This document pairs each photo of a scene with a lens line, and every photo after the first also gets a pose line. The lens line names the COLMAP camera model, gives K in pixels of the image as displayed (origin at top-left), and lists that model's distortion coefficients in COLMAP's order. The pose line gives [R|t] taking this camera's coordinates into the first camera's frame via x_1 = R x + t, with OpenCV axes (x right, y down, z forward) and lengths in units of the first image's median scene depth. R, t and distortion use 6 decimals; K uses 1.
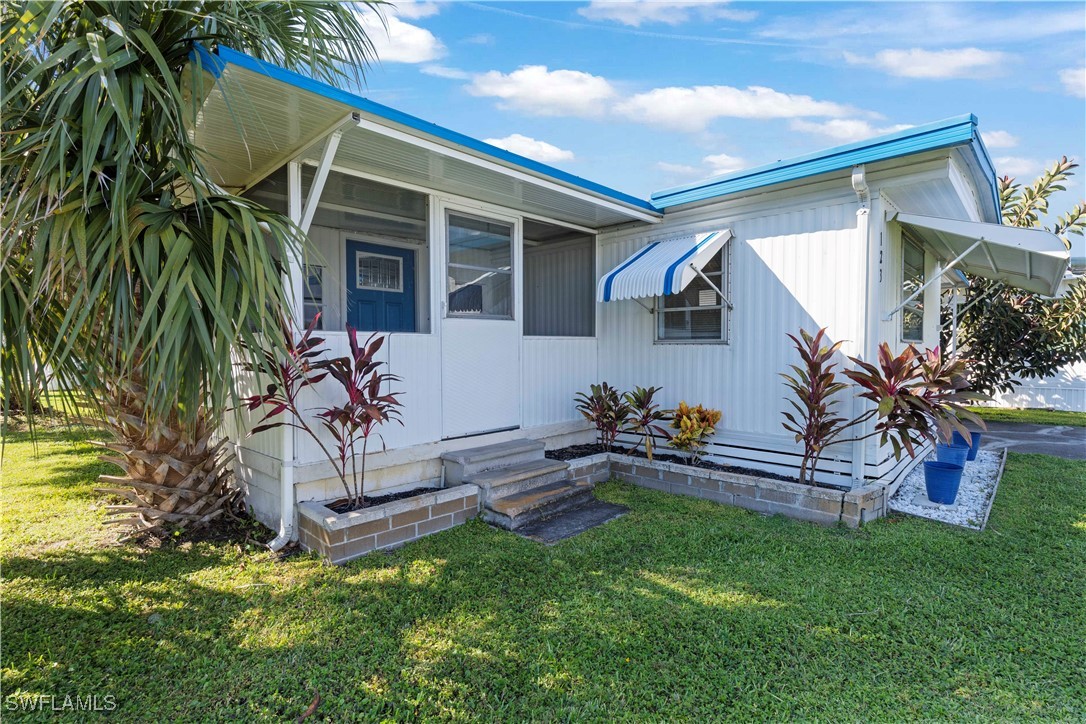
lens RADIAL K [[520.7, 0, 561.3], [0, 520.7, 361.6], [0, 0, 1]] dist [-0.002084, 0.000025]
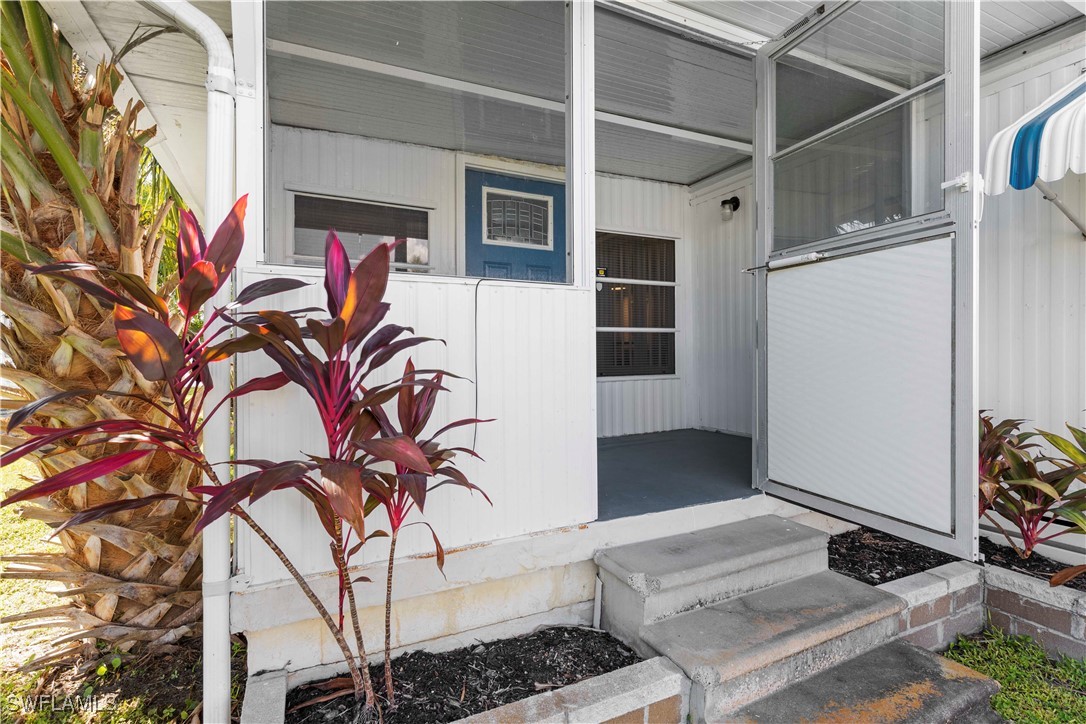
lens RADIAL K [[513.3, 0, 558.9], [0, 513.3, 361.4], [0, 0, 1]] dist [0.001155, 0.000199]
pose [[0.937643, 0.001294, -0.347596, -0.105635], [-0.005677, 0.999917, -0.011592, 0.017416], [0.347552, 0.012843, 0.937573, 0.571530]]
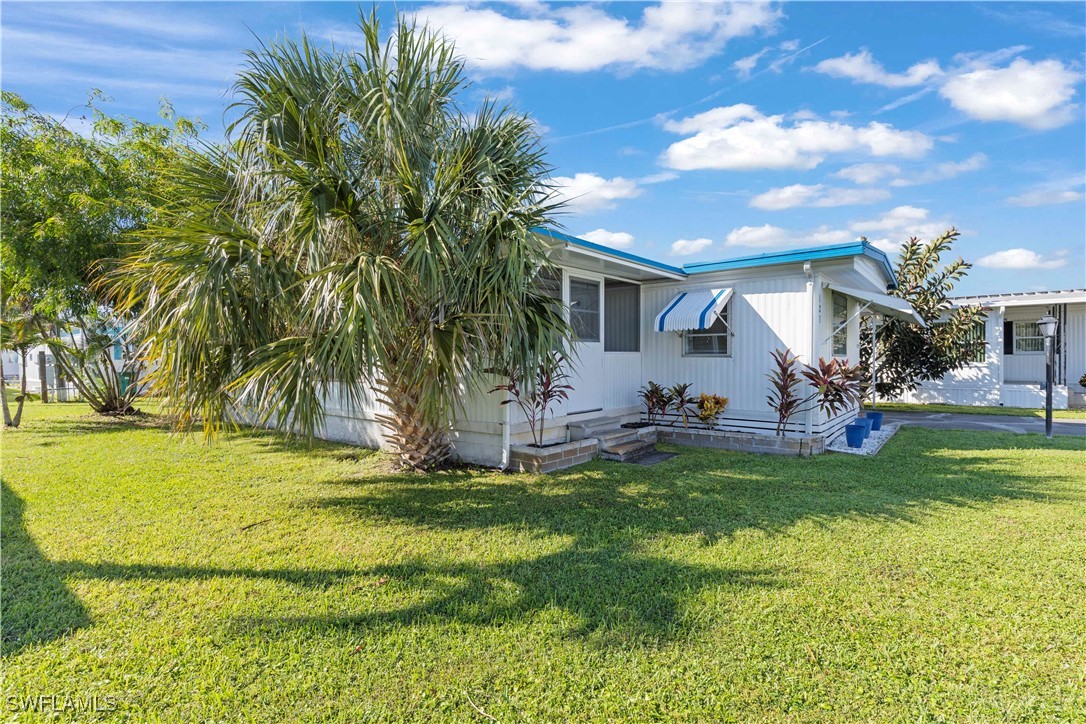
lens RADIAL K [[513.3, 0, 558.9], [0, 513.3, 361.4], [0, 0, 1]] dist [0.001155, 0.000199]
pose [[0.997619, -0.000639, 0.068967, -0.373371], [0.002018, 0.999799, -0.019928, 0.012787], [-0.068940, 0.020019, 0.997420, -0.645849]]
